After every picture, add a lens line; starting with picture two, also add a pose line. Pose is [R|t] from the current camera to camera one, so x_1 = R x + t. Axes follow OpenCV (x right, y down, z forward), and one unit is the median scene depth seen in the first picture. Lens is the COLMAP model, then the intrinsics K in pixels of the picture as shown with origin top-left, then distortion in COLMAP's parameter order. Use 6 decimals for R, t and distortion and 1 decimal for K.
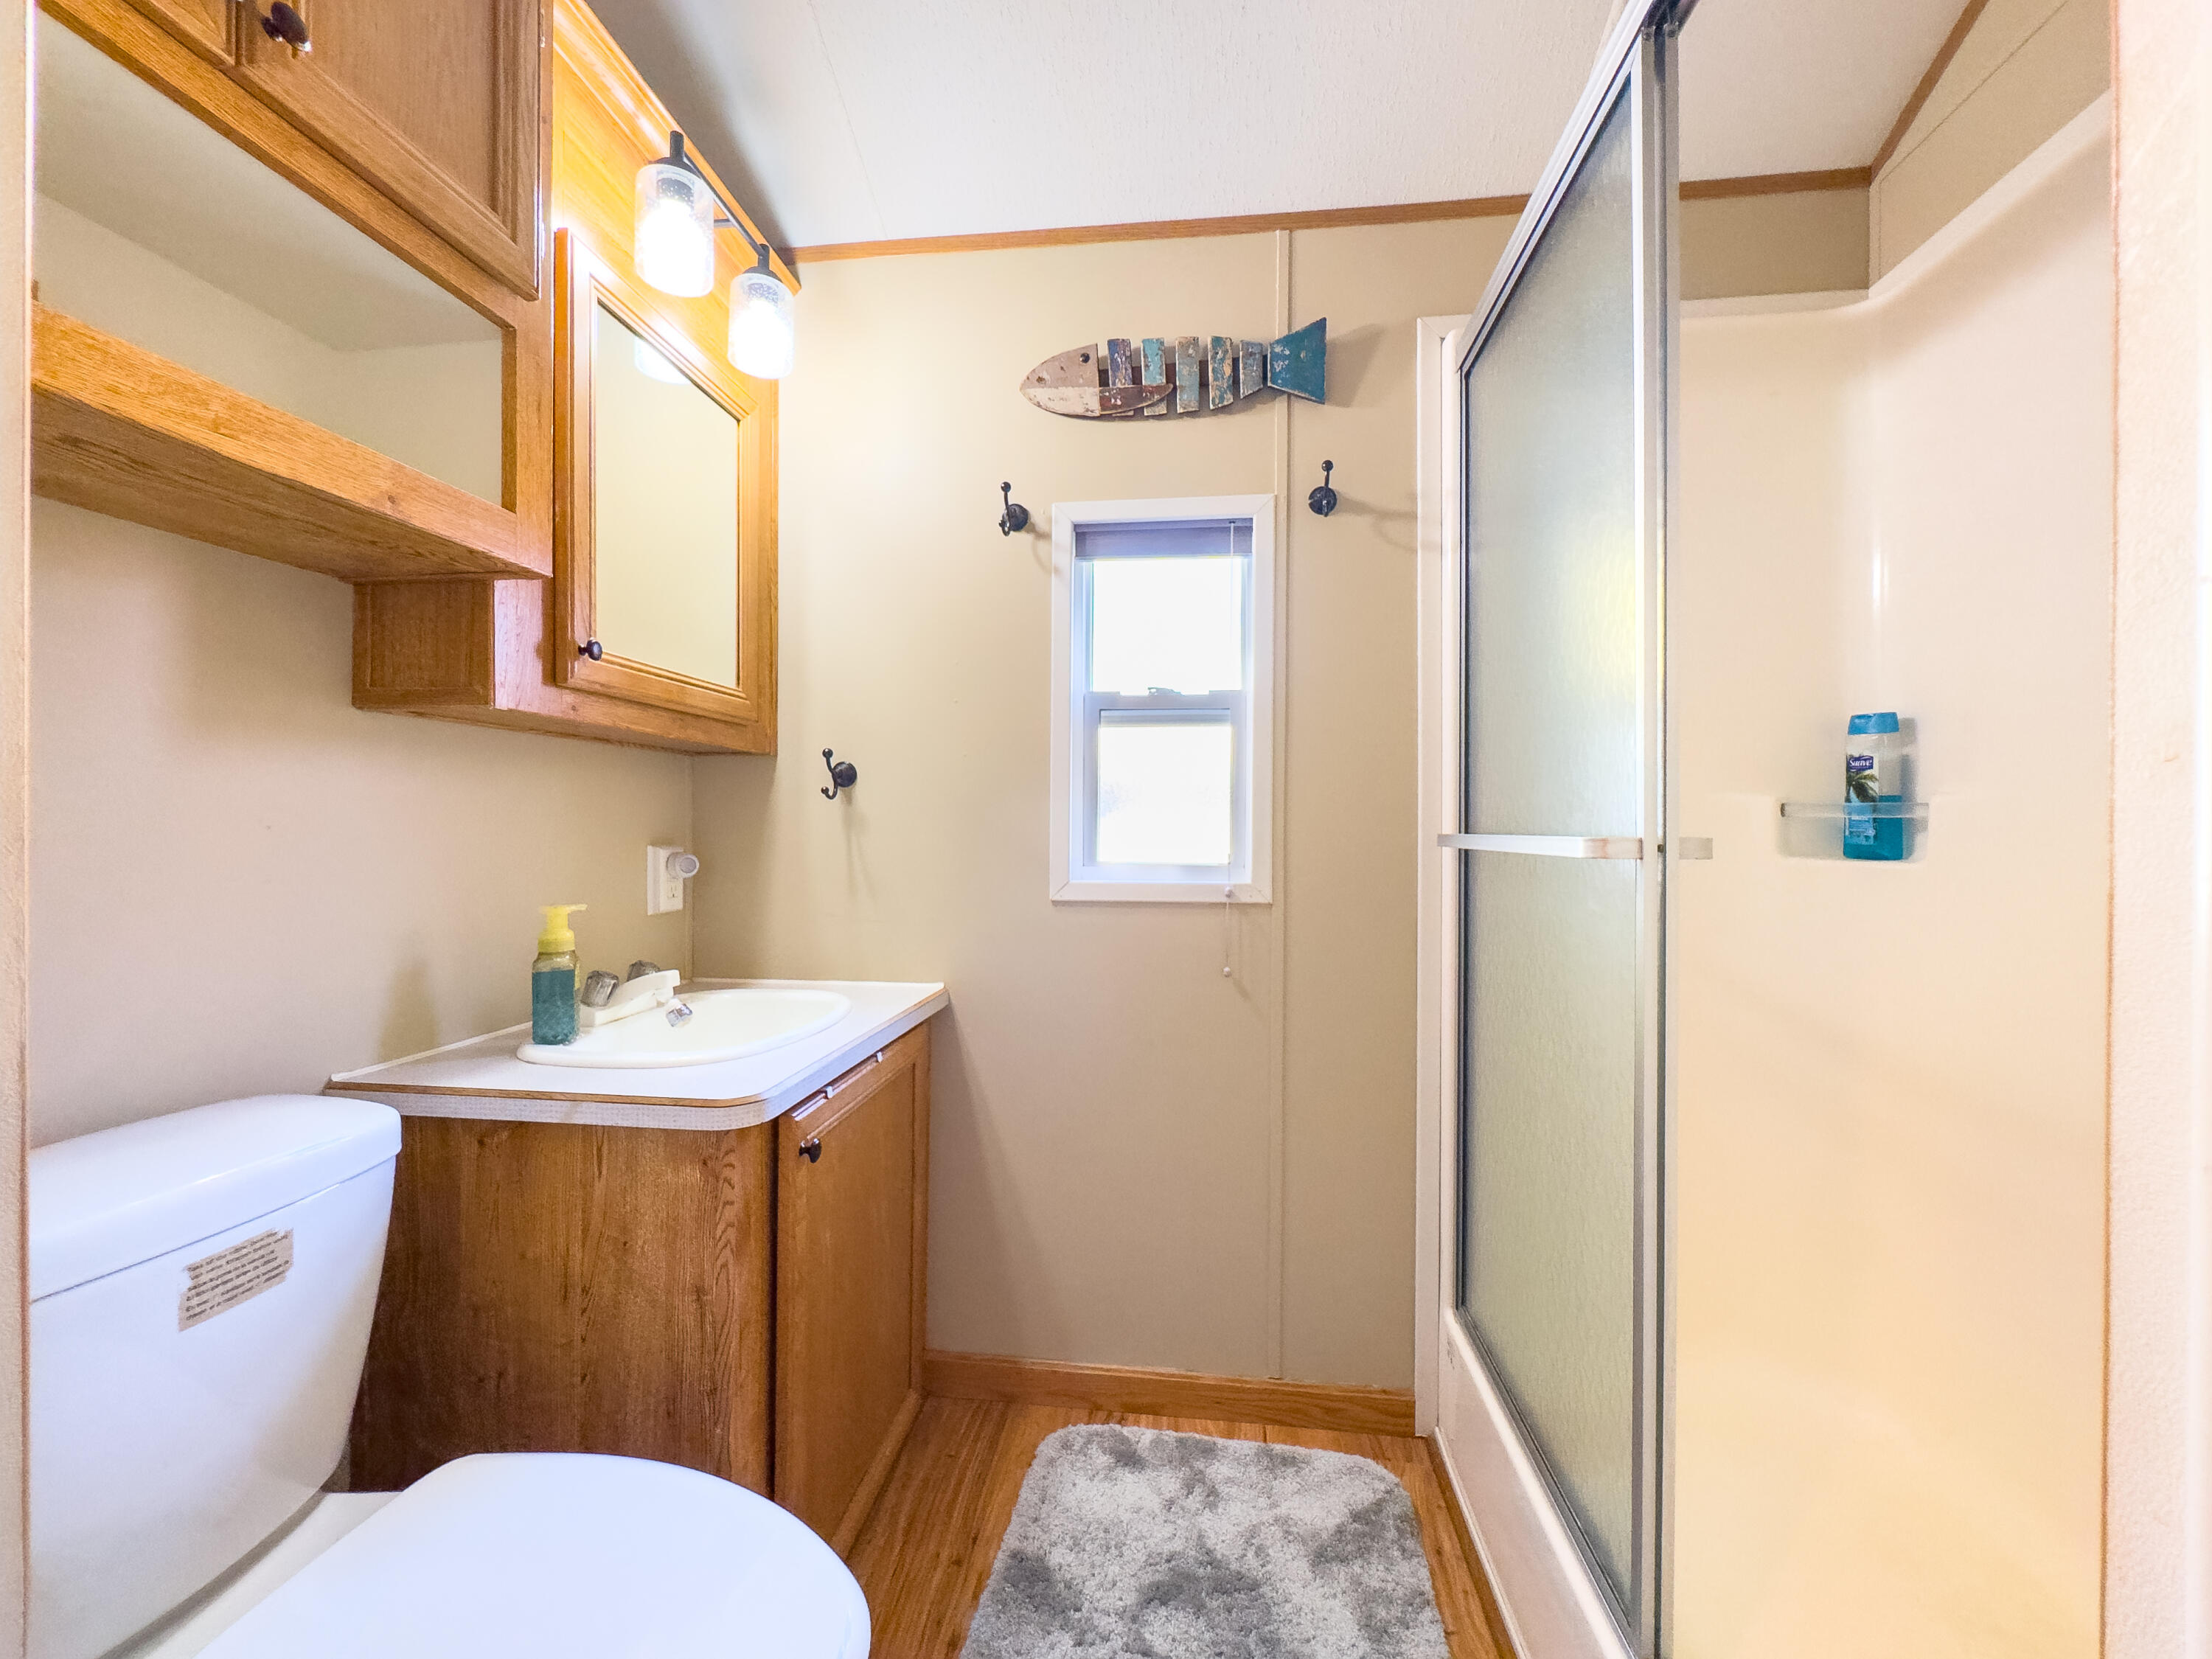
lens RADIAL K [[919.1, 0, 1106.0], [0, 919.1, 829.5], [0, 0, 1]] dist [-0.000612, -0.000184]
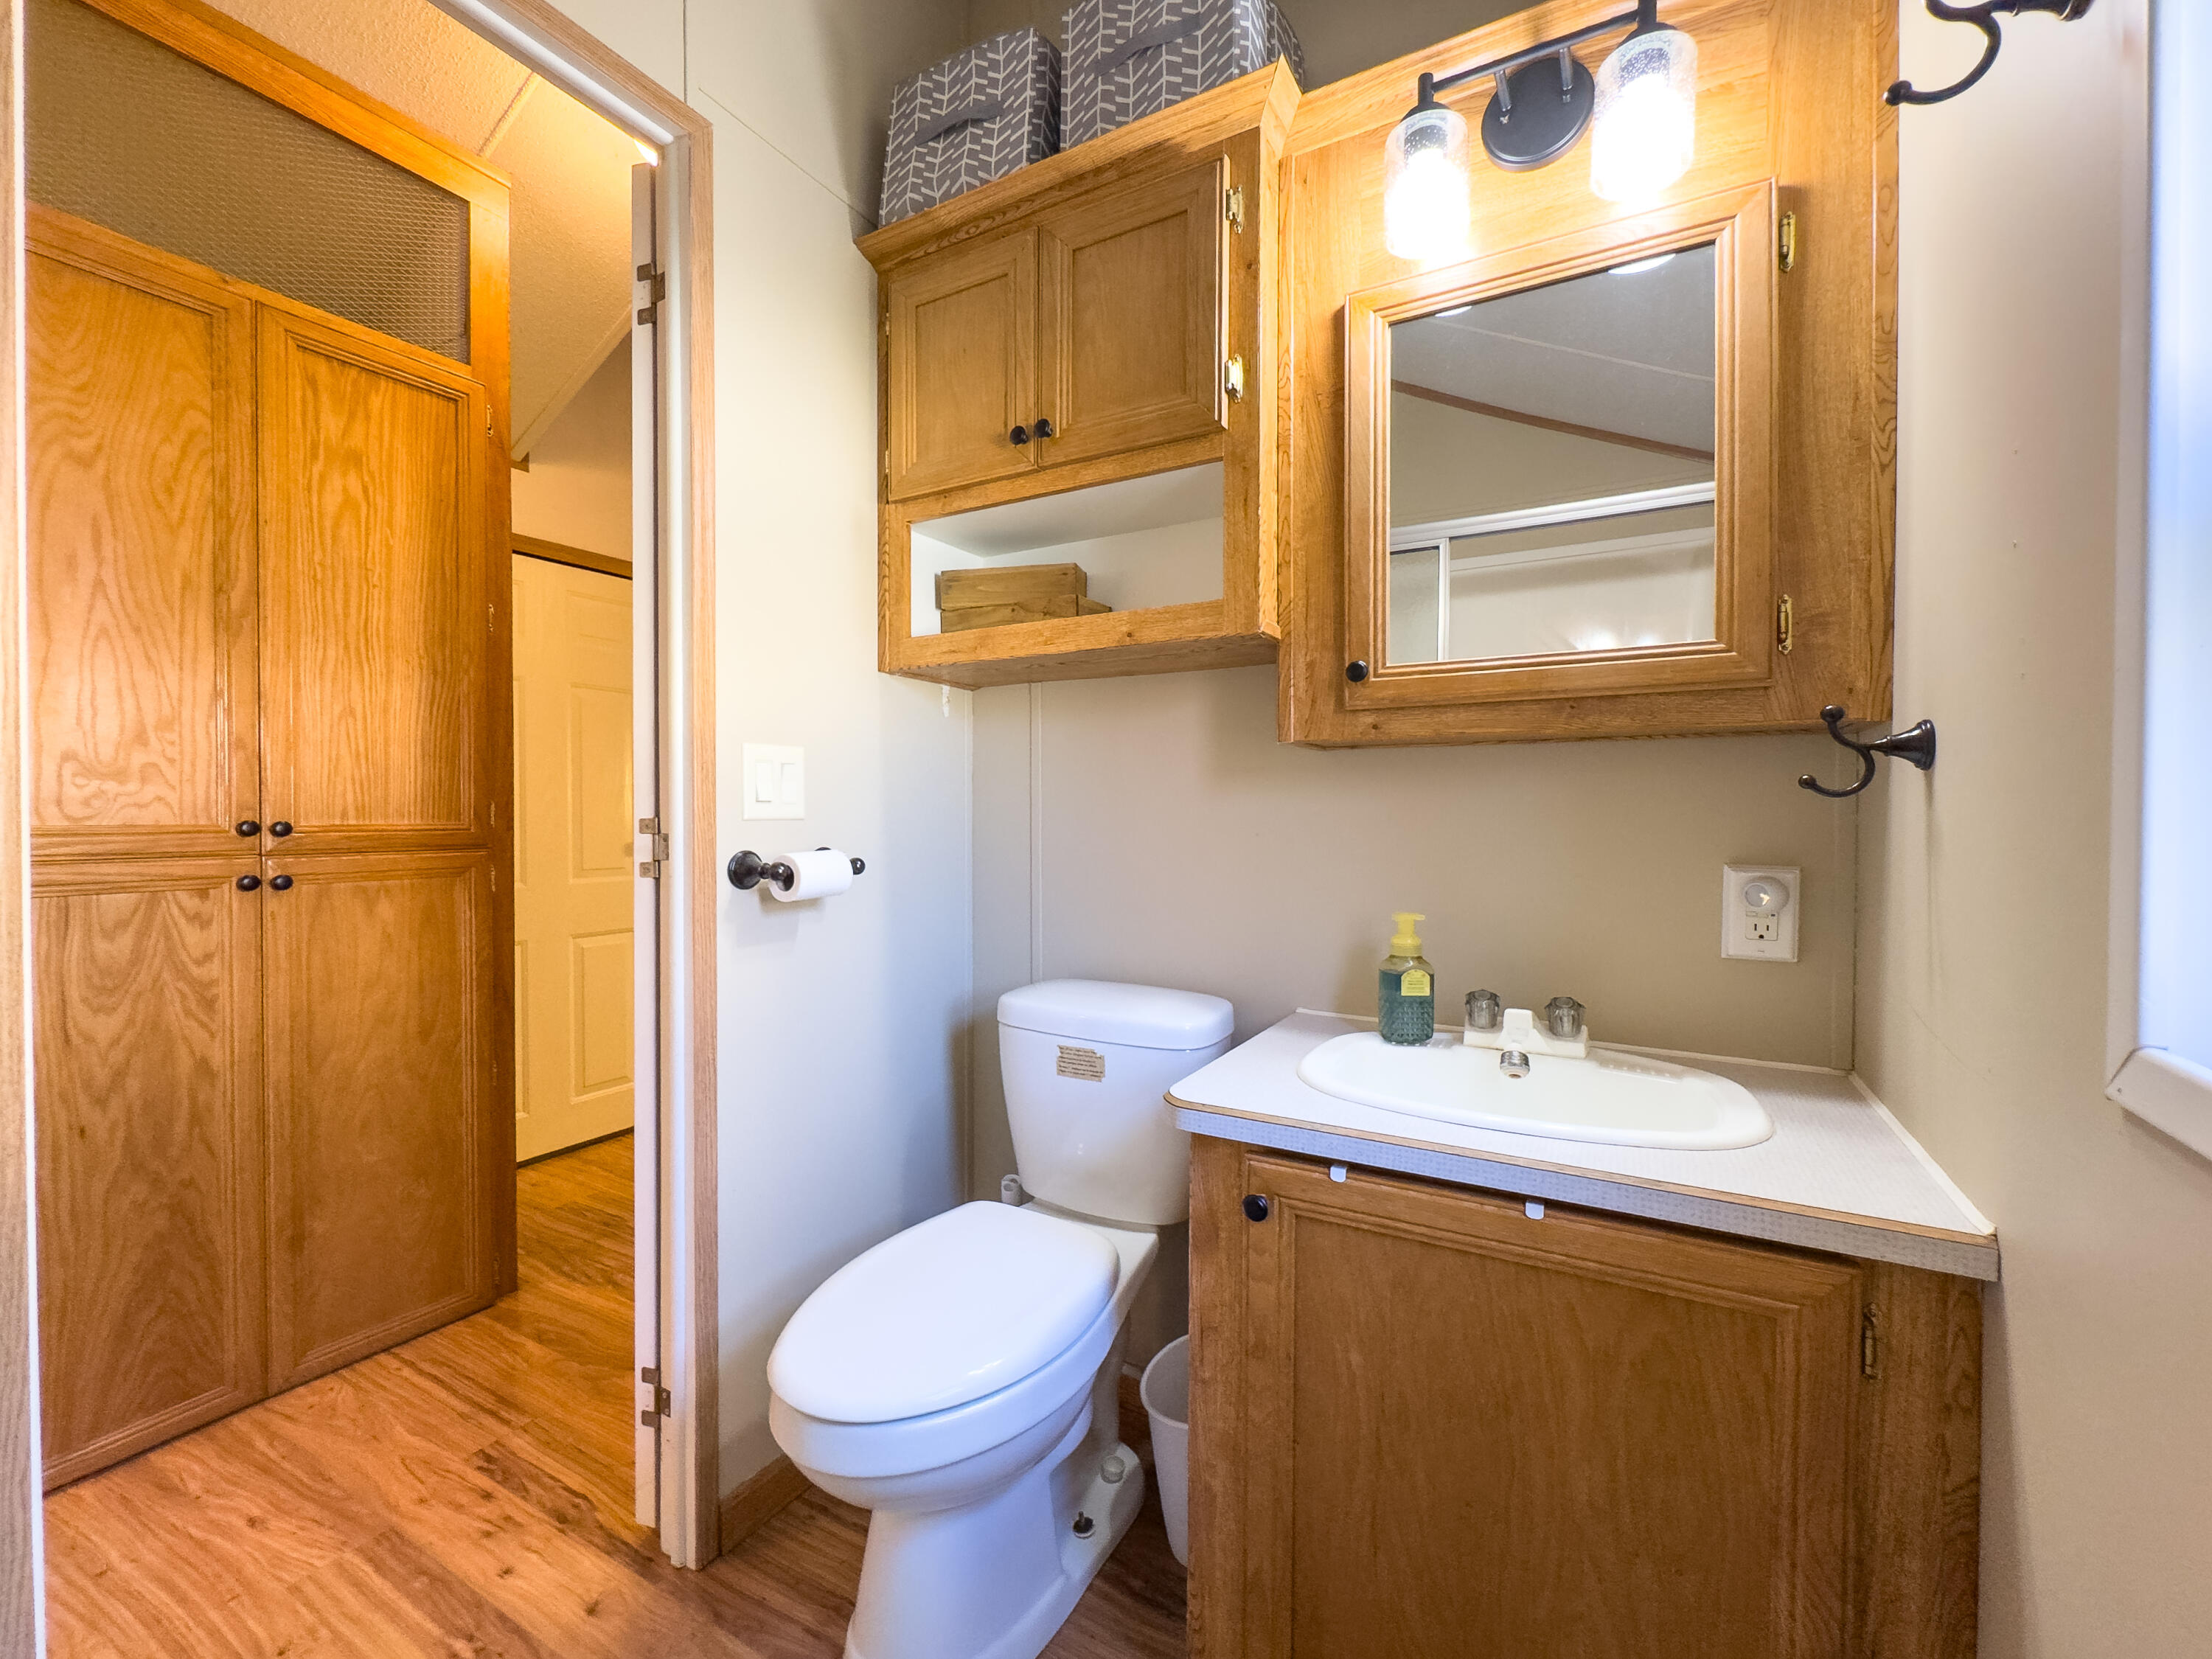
lens RADIAL K [[919.1, 0, 1106.0], [0, 919.1, 829.5], [0, 0, 1]] dist [-0.000612, -0.000184]
pose [[-0.385130, 0.008918, -0.922819, 0.499011], [-0.003879, 0.999929, 0.011281, -0.022819], [0.922854, 0.007924, -0.385068, 1.071172]]
